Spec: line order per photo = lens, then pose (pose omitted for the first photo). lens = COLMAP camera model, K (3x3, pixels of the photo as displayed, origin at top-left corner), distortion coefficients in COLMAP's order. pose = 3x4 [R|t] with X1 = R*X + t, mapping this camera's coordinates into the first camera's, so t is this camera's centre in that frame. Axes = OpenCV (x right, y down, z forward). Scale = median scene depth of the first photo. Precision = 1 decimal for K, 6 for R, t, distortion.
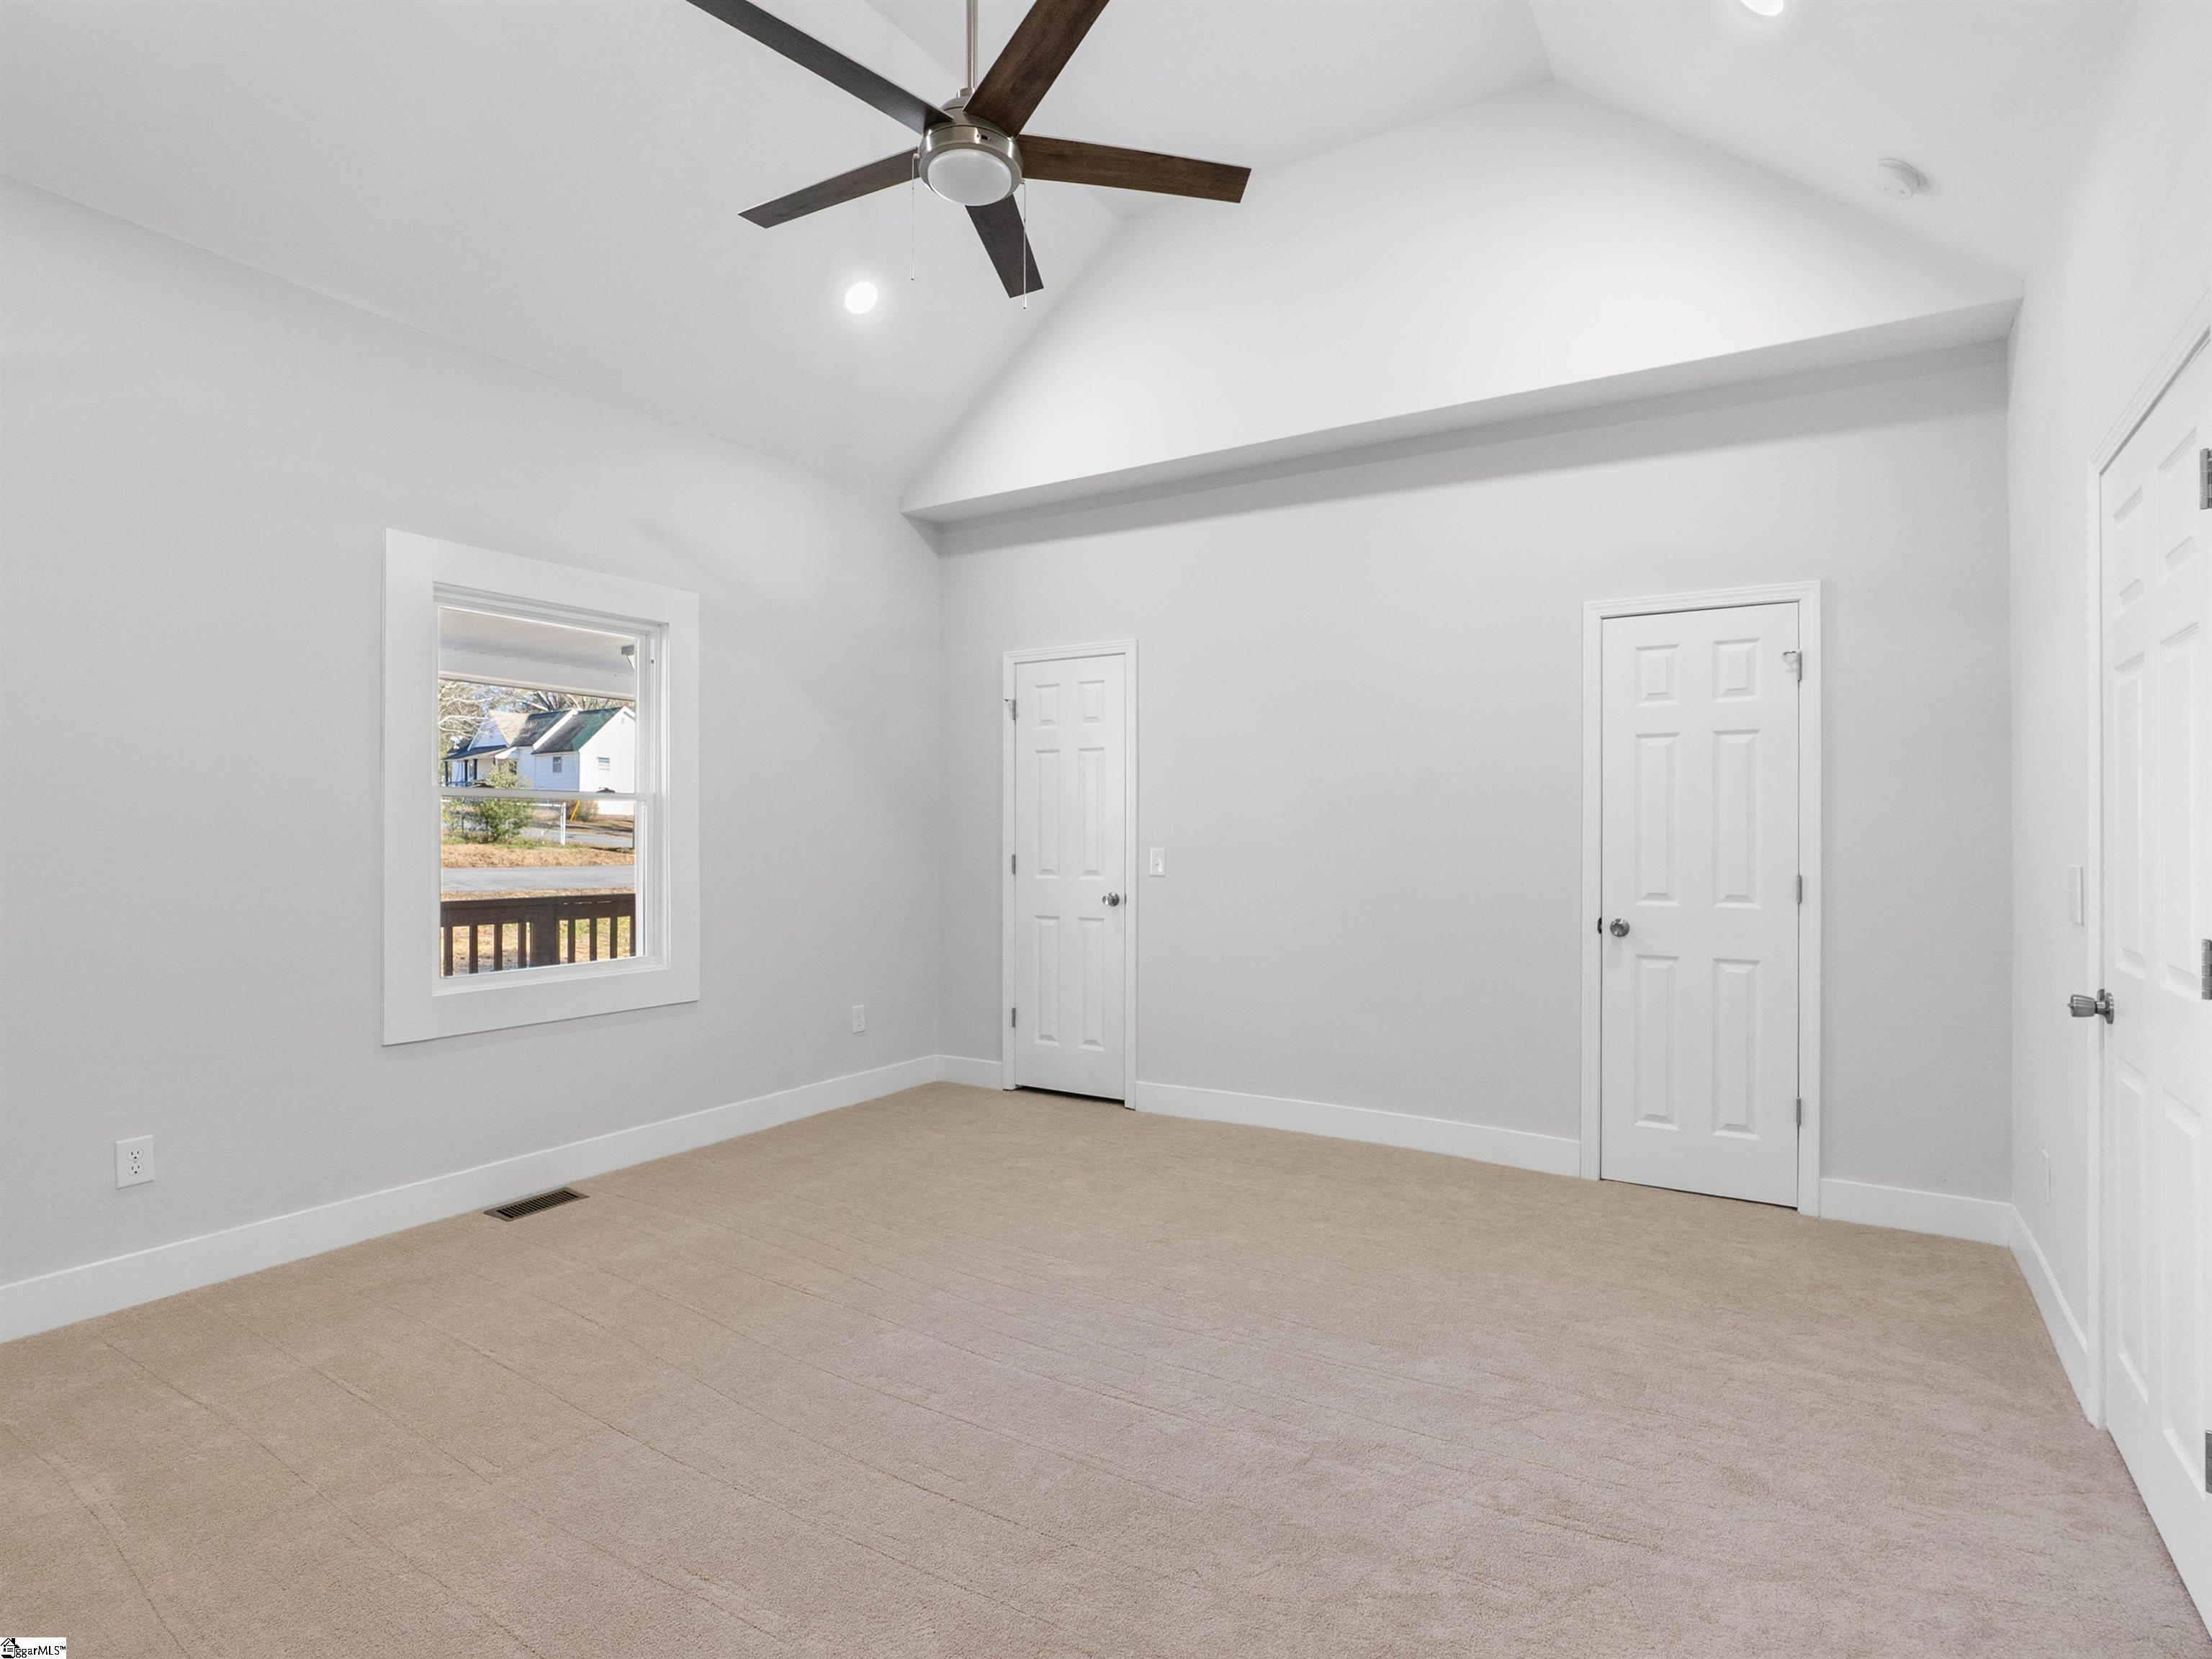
lens RADIAL K [[1125.4, 0, 1109.4], [0, 1125.4, 839.7], [0, 0, 1]] dist [-0.017706, 0.007979]
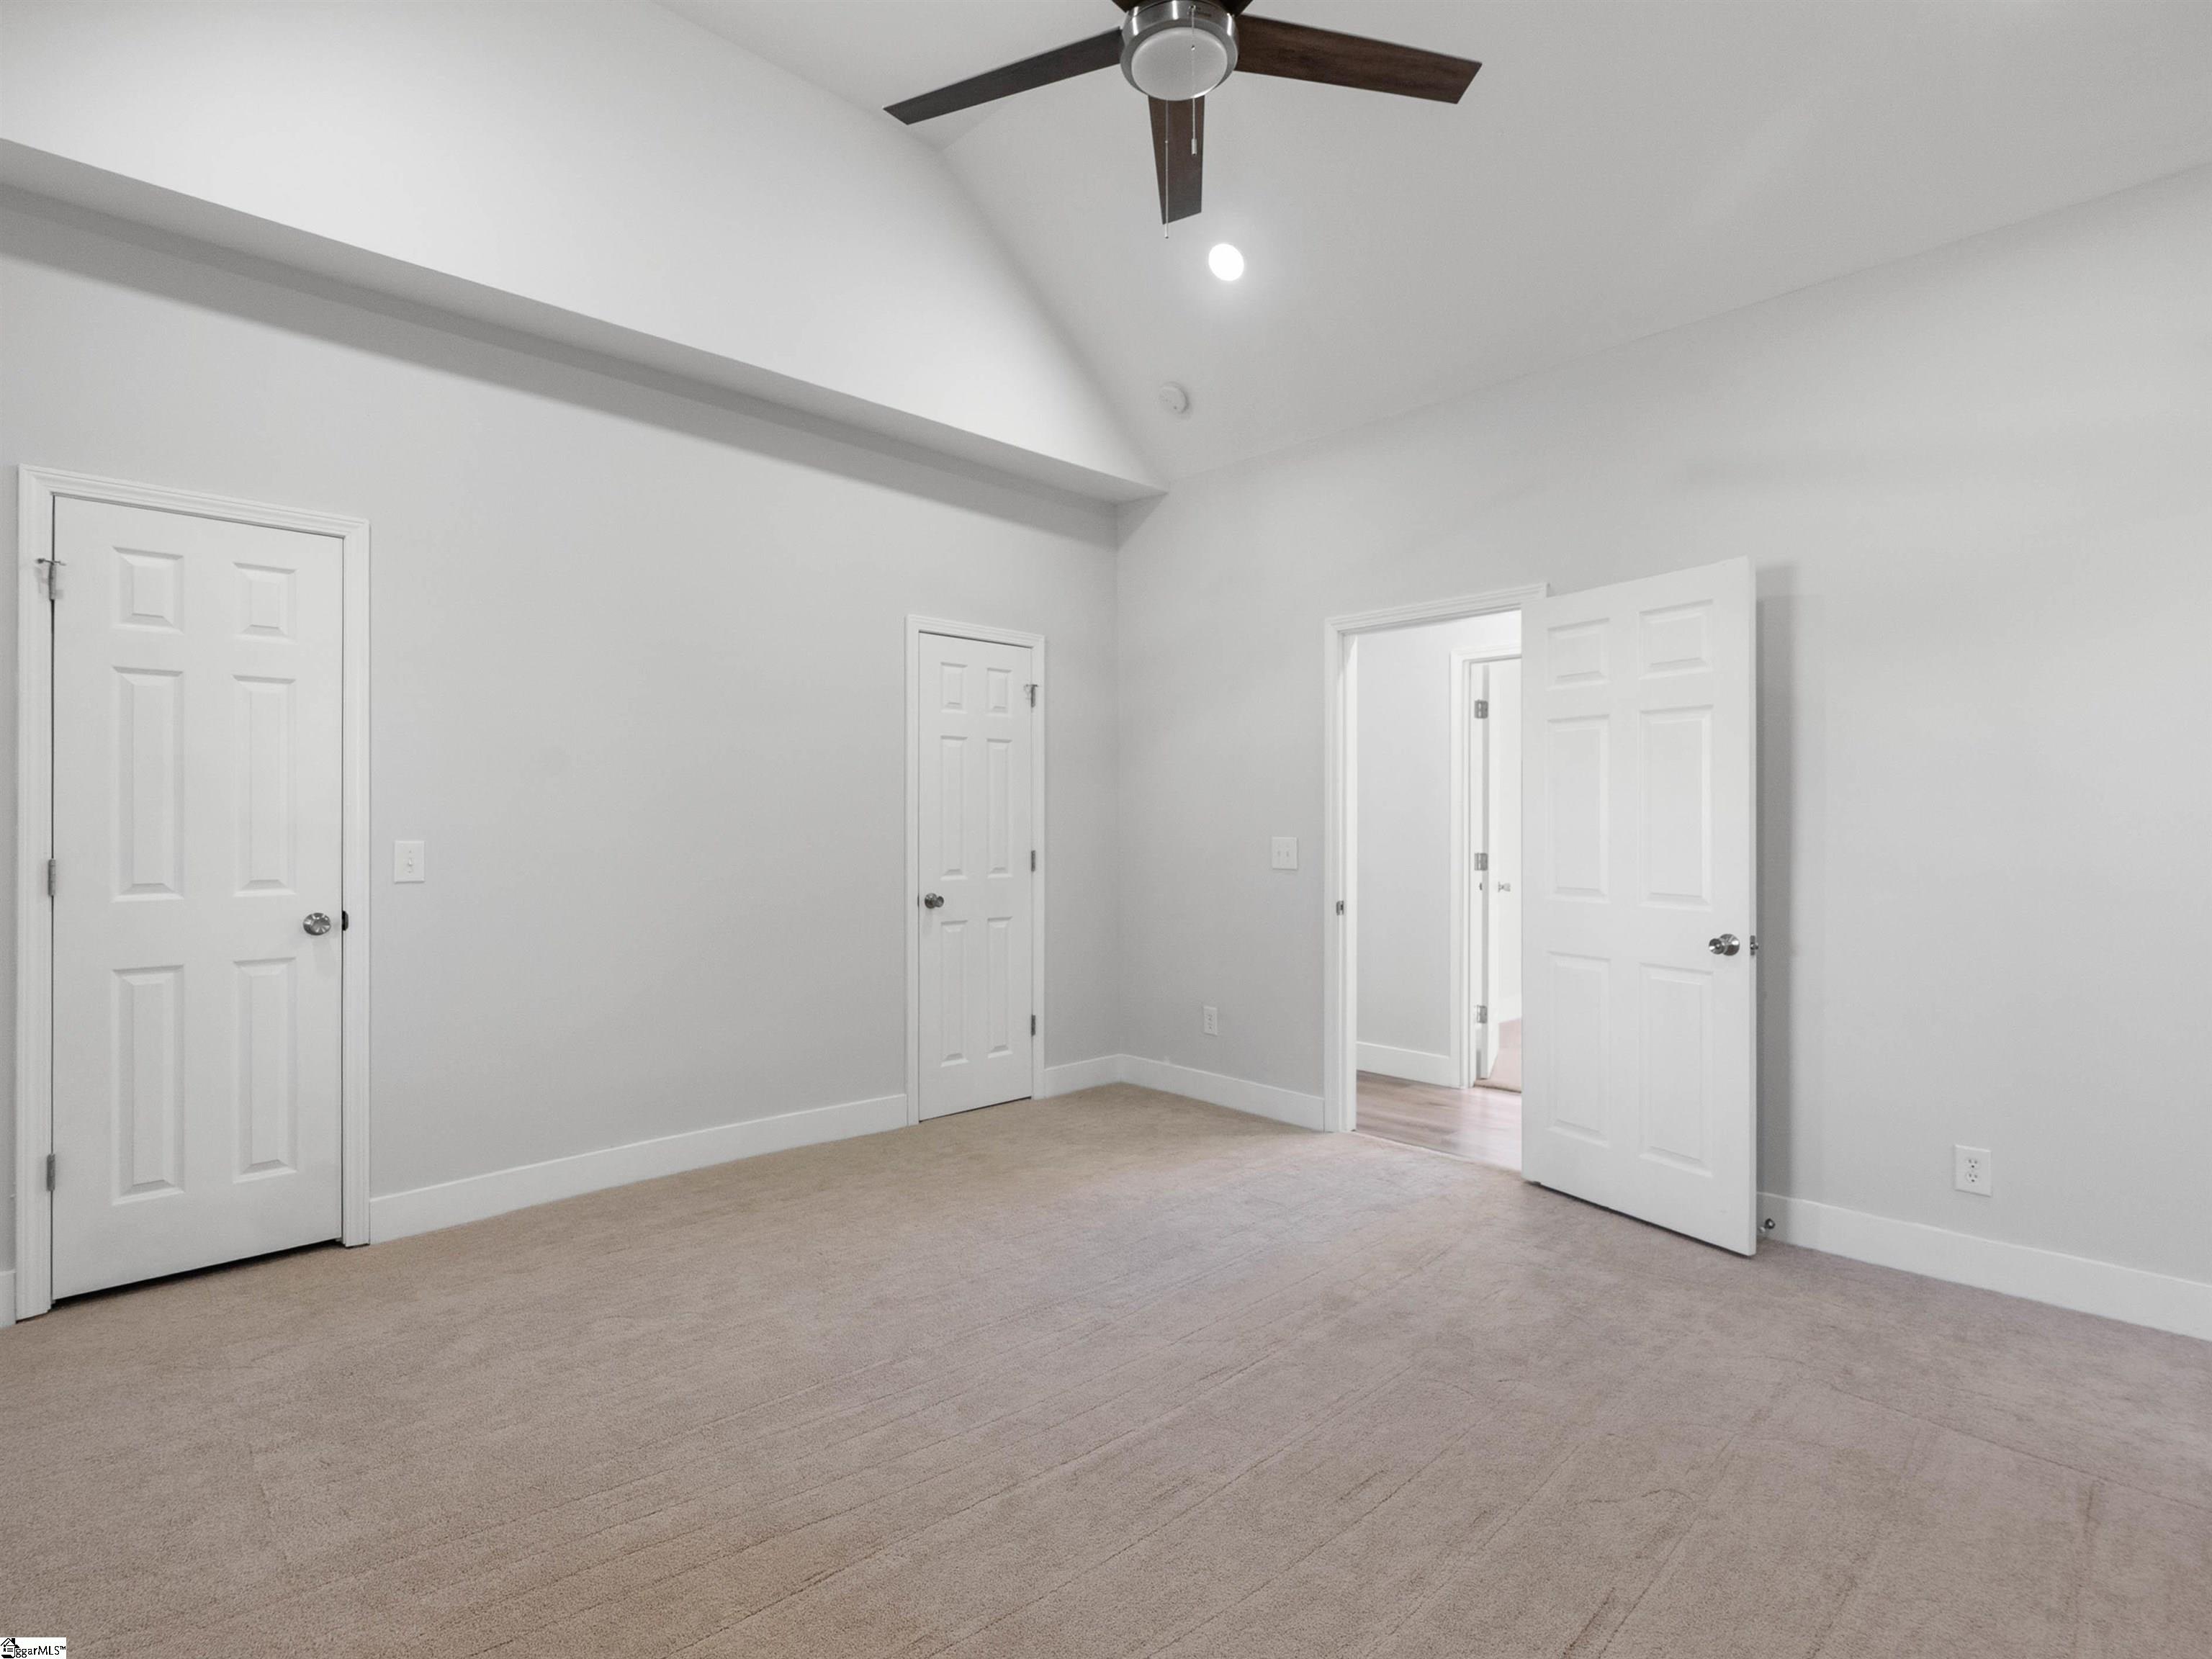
lens RADIAL K [[1125.4, 0, 1097.8], [0, 1125.4, 824.2], [0, 0, 1]] dist [-0.017706, 0.007979]
pose [[0.243669, -0.002576, 0.969855, -0.634081], [0.005995, 0.999981, 0.001150, -0.000908], [-0.969840, 0.005534, 0.243680, 0.548796]]
